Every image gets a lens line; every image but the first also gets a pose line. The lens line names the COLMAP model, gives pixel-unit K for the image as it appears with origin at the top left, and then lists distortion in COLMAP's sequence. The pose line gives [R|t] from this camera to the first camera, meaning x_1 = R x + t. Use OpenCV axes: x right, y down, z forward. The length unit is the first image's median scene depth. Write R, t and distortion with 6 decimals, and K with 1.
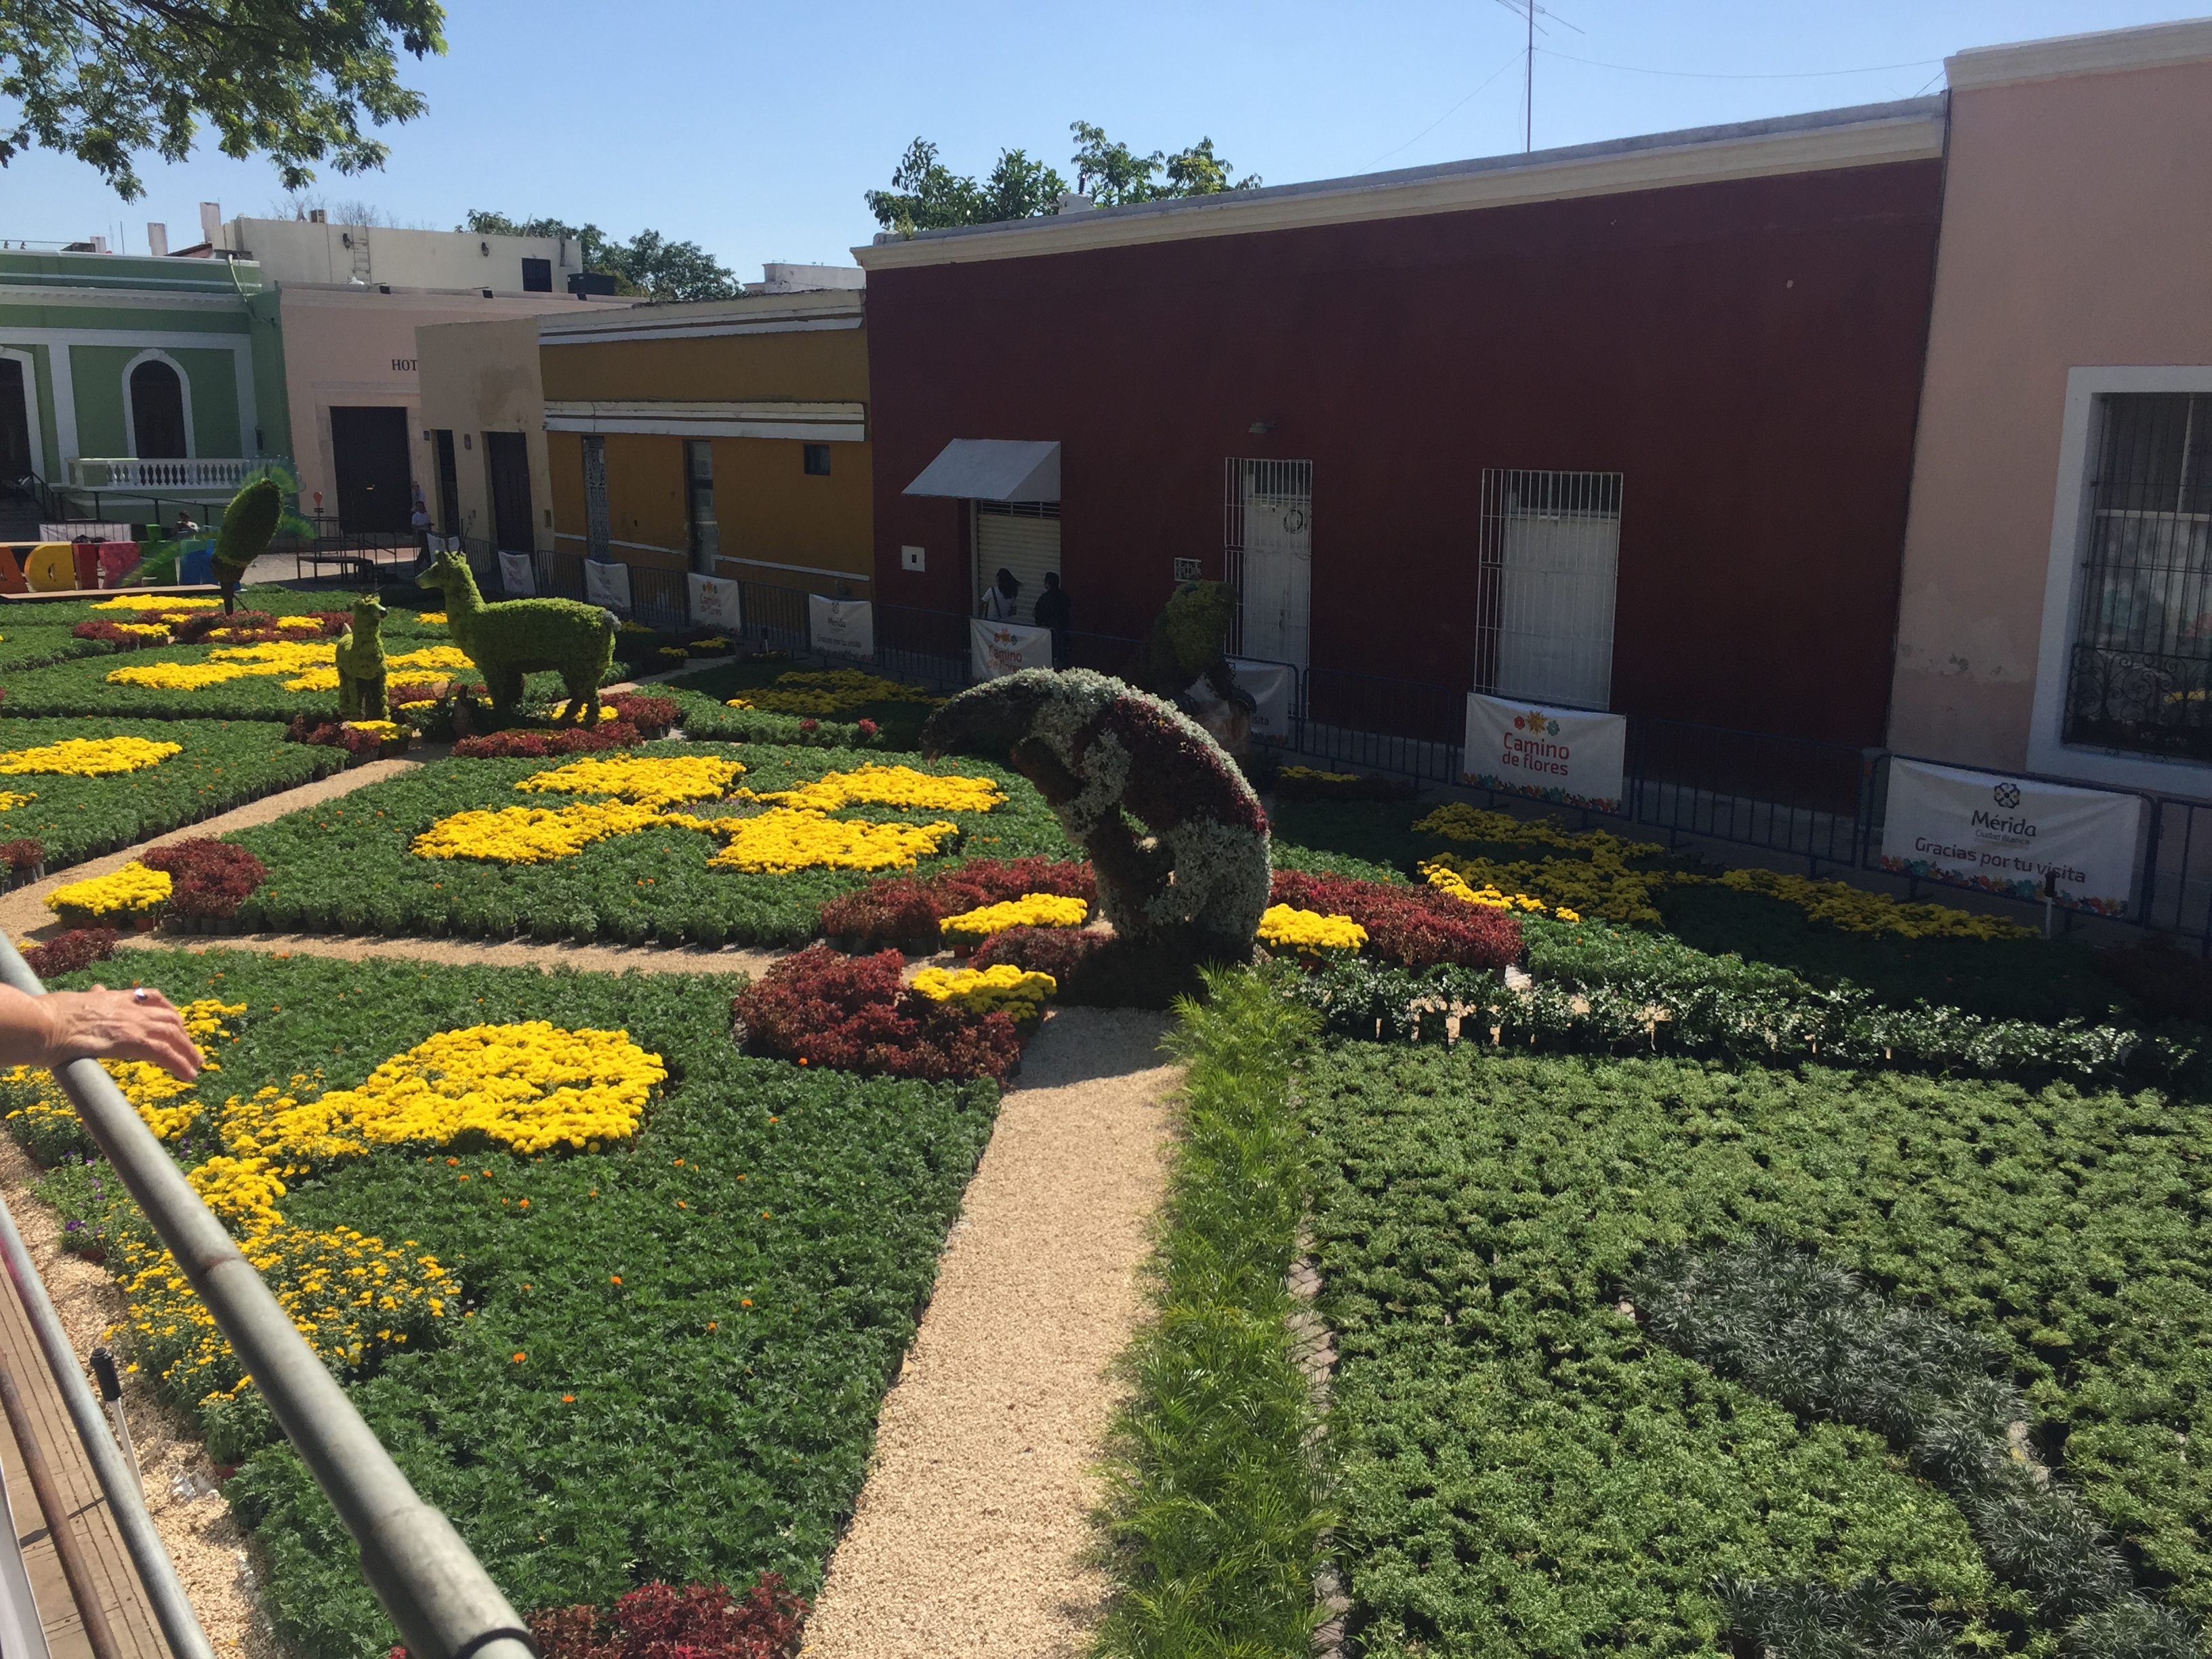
lens RADIAL K [[1894.1, 0, 1106.0], [0, 1894.1, 829.5], [0, 0, 1]] dist [0.004292, -0.002064]
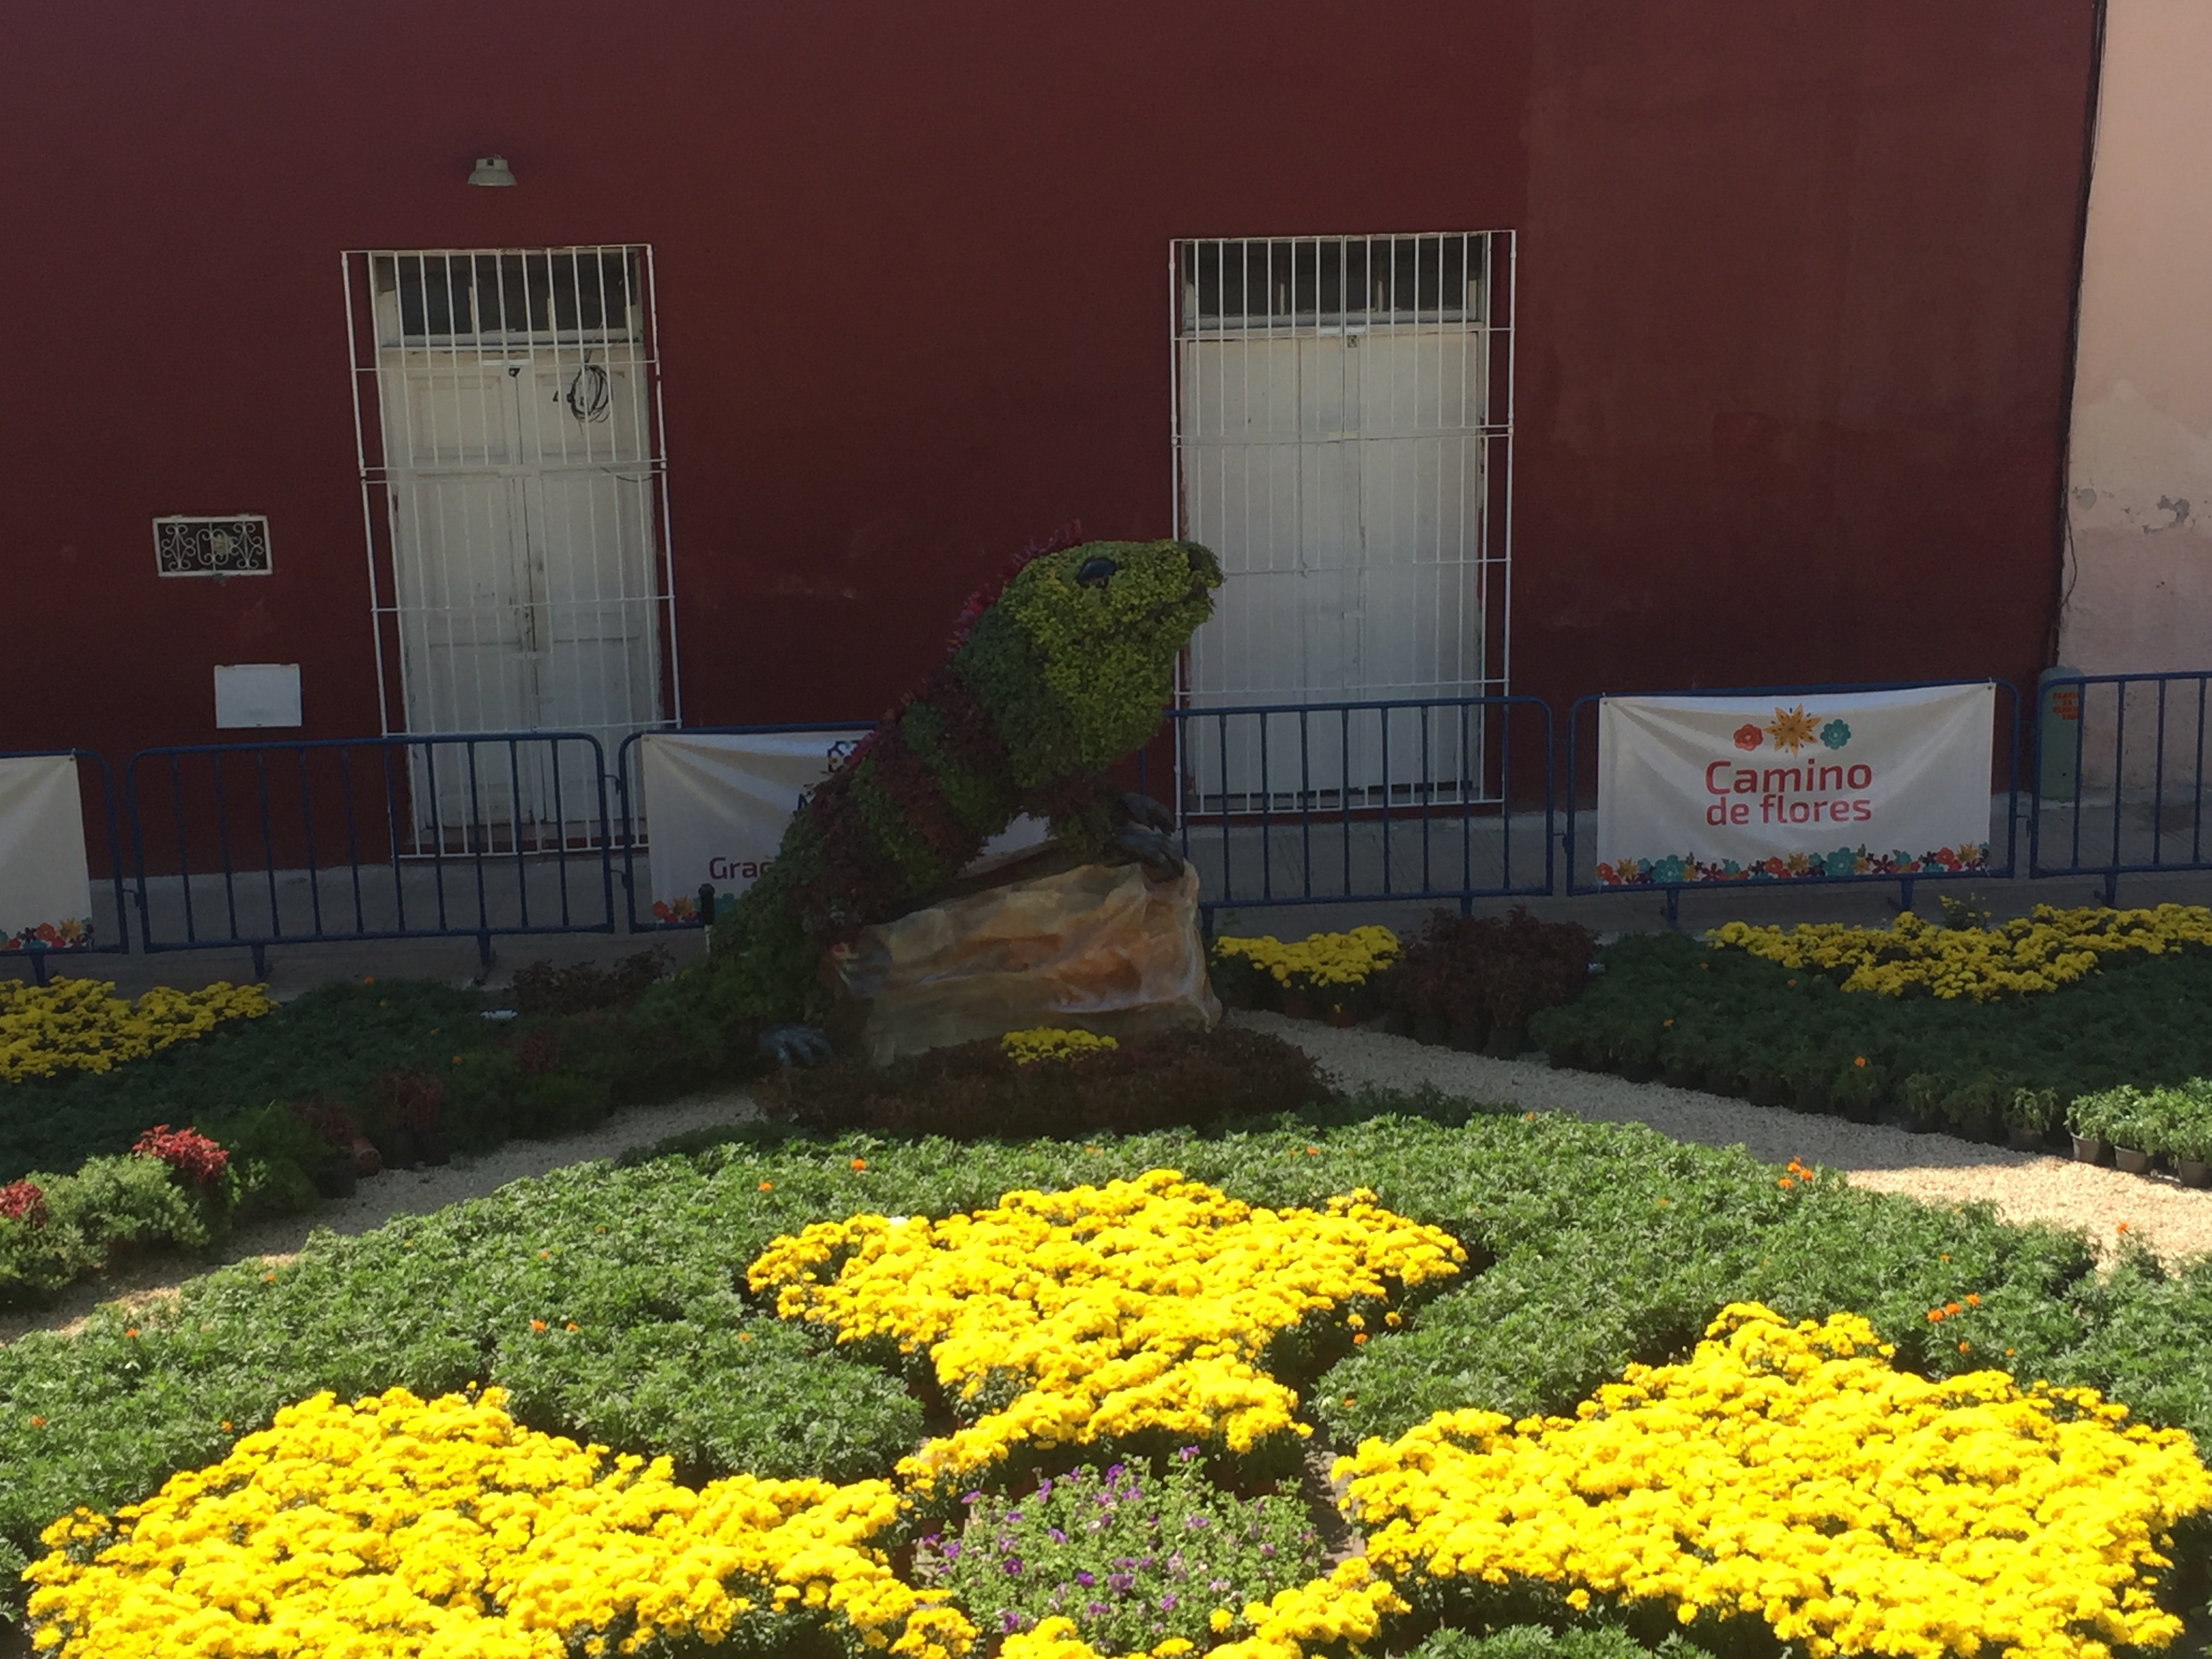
lens RADIAL K [[3149.3, 0, 1106.0], [0, 3149.3, 829.5], [0, 0, 1]] dist [-0.007843, -0.023258]
pose [[0.528838, -0.201877, 0.824364, -0.575987], [0.202157, 0.973306, 0.108665, -0.162671], [-0.824295, 0.109185, 0.555532, 0.714514]]
